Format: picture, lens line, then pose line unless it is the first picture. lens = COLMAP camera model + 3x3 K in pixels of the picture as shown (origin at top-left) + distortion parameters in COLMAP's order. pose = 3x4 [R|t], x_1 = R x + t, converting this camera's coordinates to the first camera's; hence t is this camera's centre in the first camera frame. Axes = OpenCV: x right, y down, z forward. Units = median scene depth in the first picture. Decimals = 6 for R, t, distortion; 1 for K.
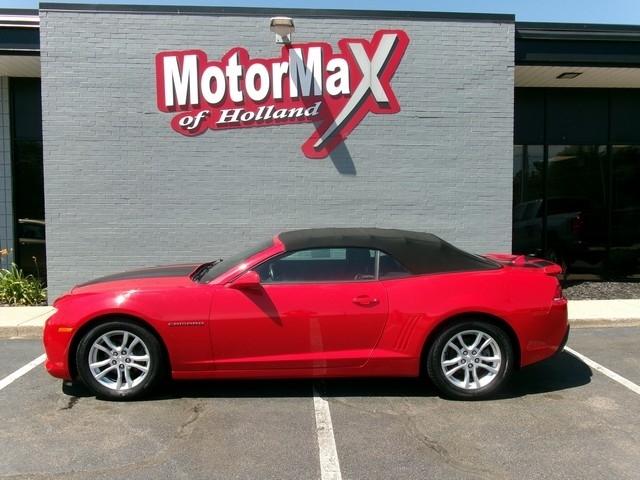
lens RADIAL K [[521.5, 0, 321.3], [0, 521.5, 238.5], [0, 0, 1]] dist [-0.009527, -0.002128]
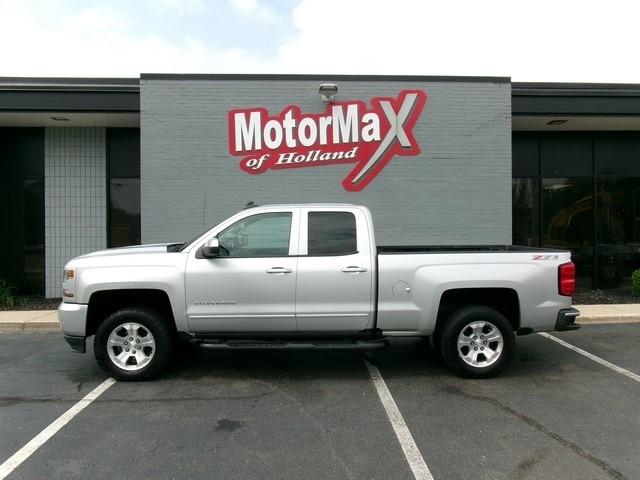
lens RADIAL K [[518.3, 0, 321.4], [0, 518.3, 238.5], [0, 0, 1]] dist [-0.015851, -0.005572]
pose [[0.999690, -0.003335, -0.024680, -0.058992], [0.002236, 0.999010, -0.044433, 0.015410], [0.024804, 0.044364, 0.998707, -0.250481]]
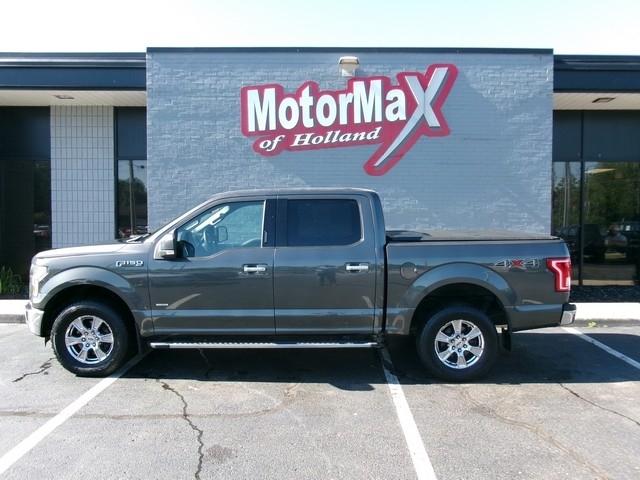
lens RADIAL K [[517.5, 0, 320.8], [0, 517.5, 239.6], [0, 0, 1]] dist [-0.021394, -0.008229]
pose [[0.997180, 0.008766, -0.074539, -0.046374], [-0.009378, 0.999925, -0.007861, -0.003003], [0.074465, 0.008537, 0.997187, -0.150340]]
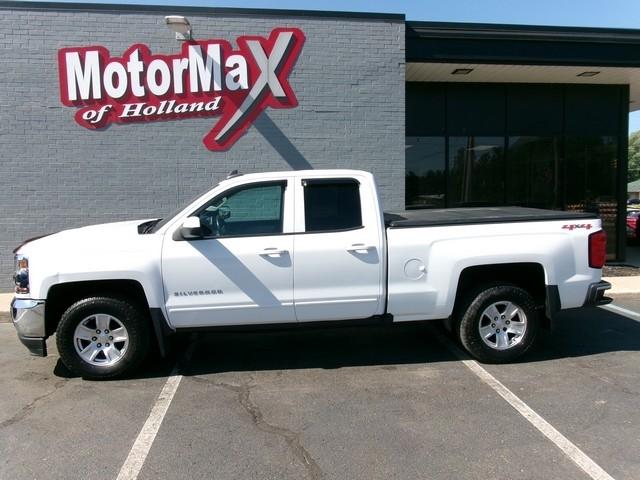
lens RADIAL K [[517.4, 0, 320.6], [0, 517.4, 238.7], [0, 0, 1]] dist [-0.013664, 0.003260]
pose [[0.998715, -0.010024, 0.049675, 0.146862], [0.008673, 0.999589, 0.027341, -0.003072], [-0.049928, -0.026875, 0.998391, -0.057517]]
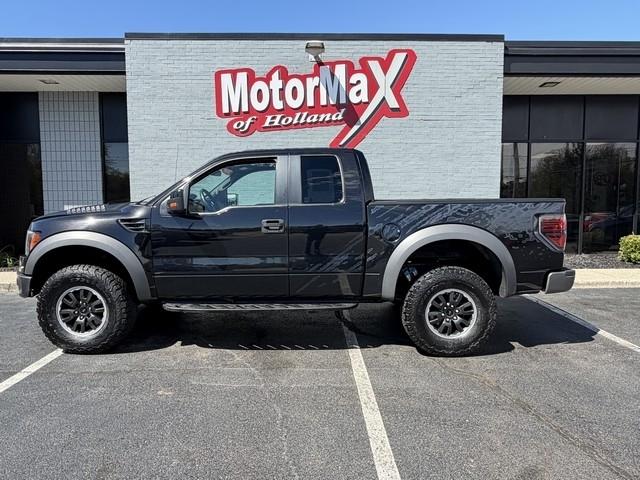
lens RADIAL K [[446.0, 0, 313.9], [0, 446.0, 241.8], [0, 0, 1]] dist [-0.007322, -0.000602]
pose [[0.998685, 0.003730, -0.051140, -0.019785], [-0.002246, 0.999575, 0.029049, 0.026901], [0.051227, -0.028896, 0.998269, -0.082419]]
